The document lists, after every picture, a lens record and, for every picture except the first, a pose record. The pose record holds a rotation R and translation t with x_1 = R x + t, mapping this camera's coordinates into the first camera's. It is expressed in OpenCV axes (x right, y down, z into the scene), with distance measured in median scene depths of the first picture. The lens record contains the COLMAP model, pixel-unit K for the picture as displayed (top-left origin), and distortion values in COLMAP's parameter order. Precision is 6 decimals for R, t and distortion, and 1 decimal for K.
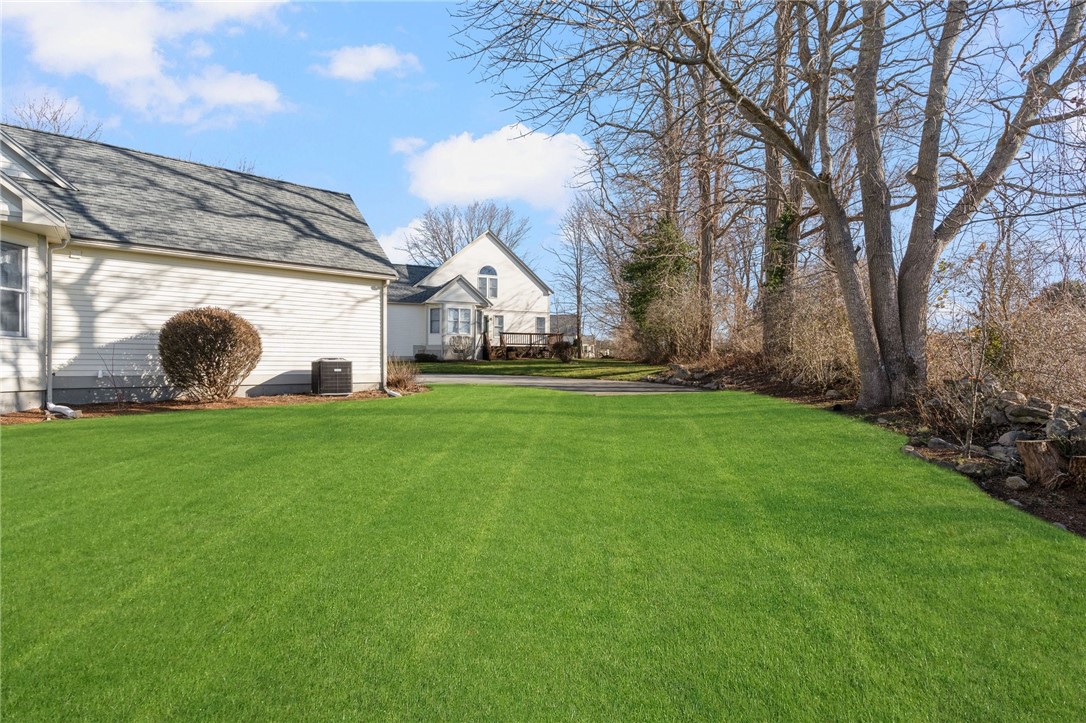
lens RADIAL K [[516.2, 0, 545.5], [0, 516.2, 361.5], [0, 0, 1]] dist [-0.009903, 0.000474]
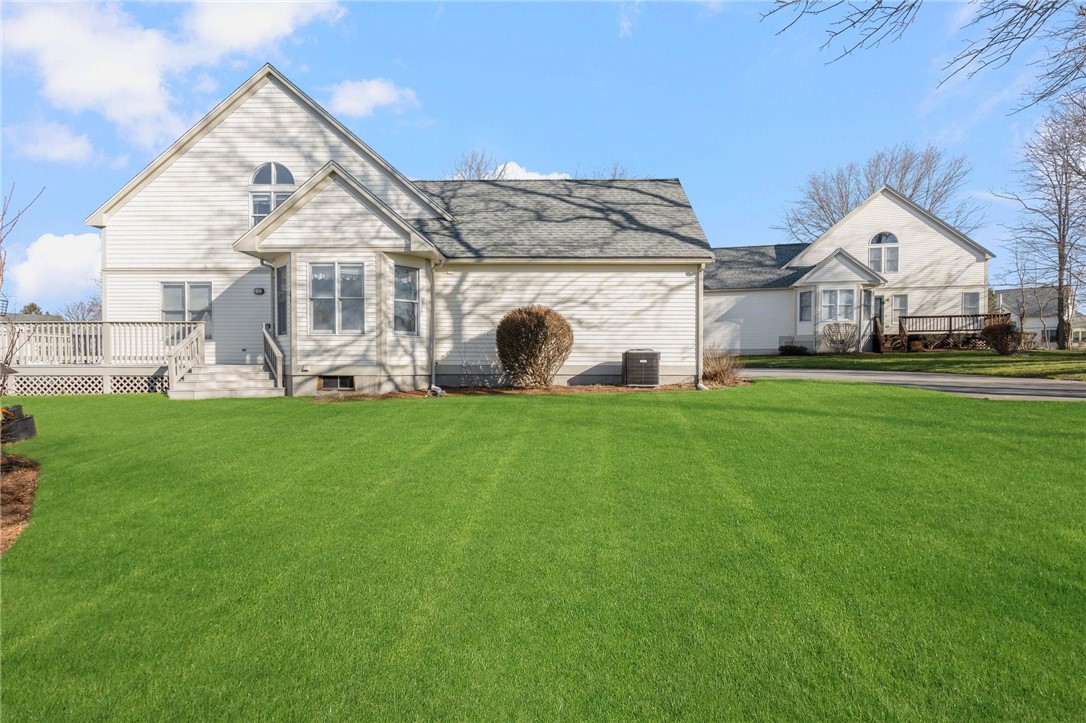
lens RADIAL K [[547.5, 0, 541.7], [0, 547.5, 367.8], [0, 0, 1]] dist [0.008742, -0.001326]
pose [[0.750631, 0.008480, -0.660667, 0.134536], [0.003705, 0.999848, 0.017043, 0.010445], [0.660711, -0.015240, 0.750486, 0.085305]]
